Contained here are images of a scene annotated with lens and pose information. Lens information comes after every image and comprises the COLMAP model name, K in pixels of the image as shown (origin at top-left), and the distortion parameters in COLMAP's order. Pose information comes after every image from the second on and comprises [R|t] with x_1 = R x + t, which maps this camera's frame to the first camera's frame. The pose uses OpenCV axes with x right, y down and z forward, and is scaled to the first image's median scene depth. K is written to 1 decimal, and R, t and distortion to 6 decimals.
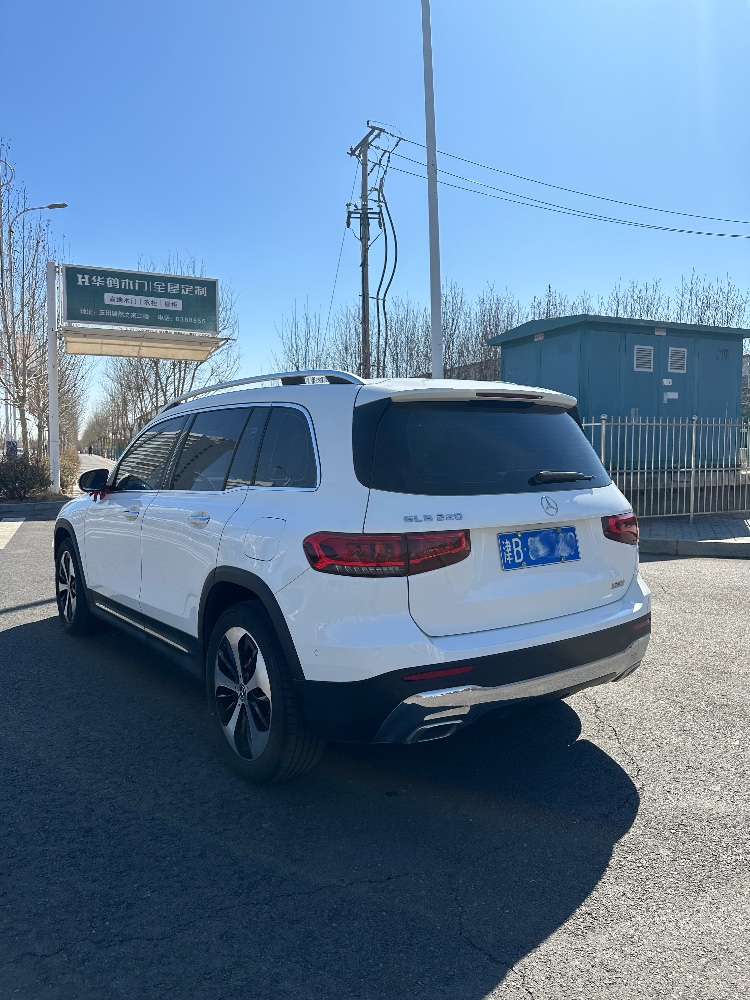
lens RADIAL K [[731.7, 0, 345.9], [0, 731.7, 522.8], [0, 0, 1]] dist [0.048897, -0.044432]
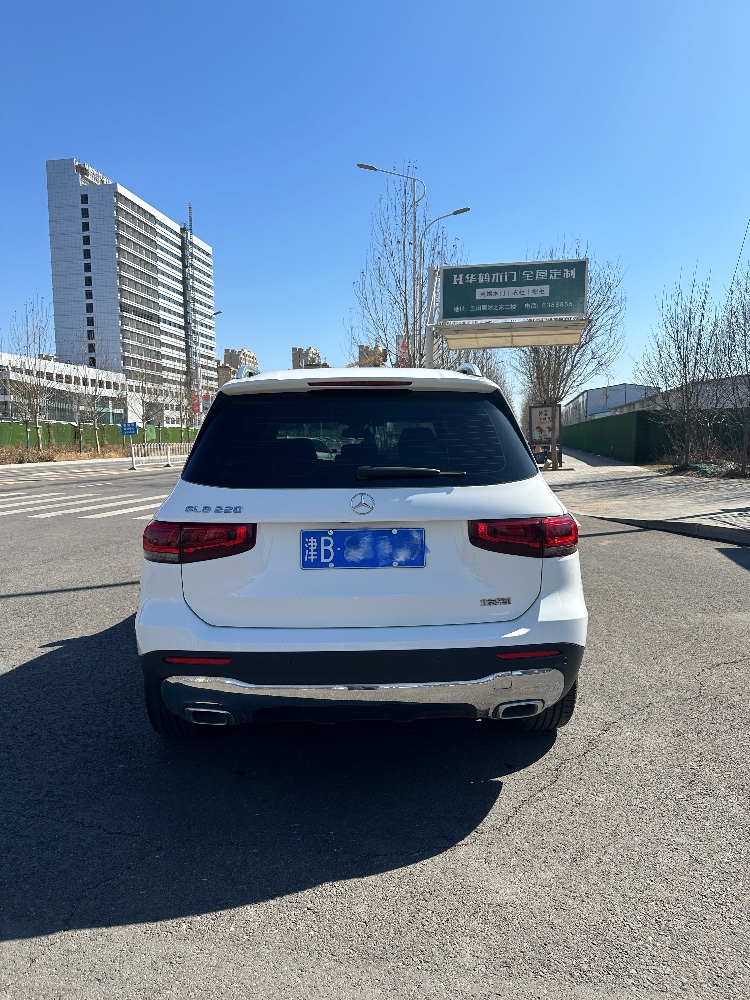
lens RADIAL K [[731.7, 0, 375.4], [0, 731.7, 525.8], [0, 0, 1]] dist [0.048897, -0.044432]
pose [[0.813878, 0.062734, -0.577639, 0.185377], [-0.049980, 0.998028, 0.037969, -0.007075], [0.578882, -0.002032, 0.815409, 0.060936]]
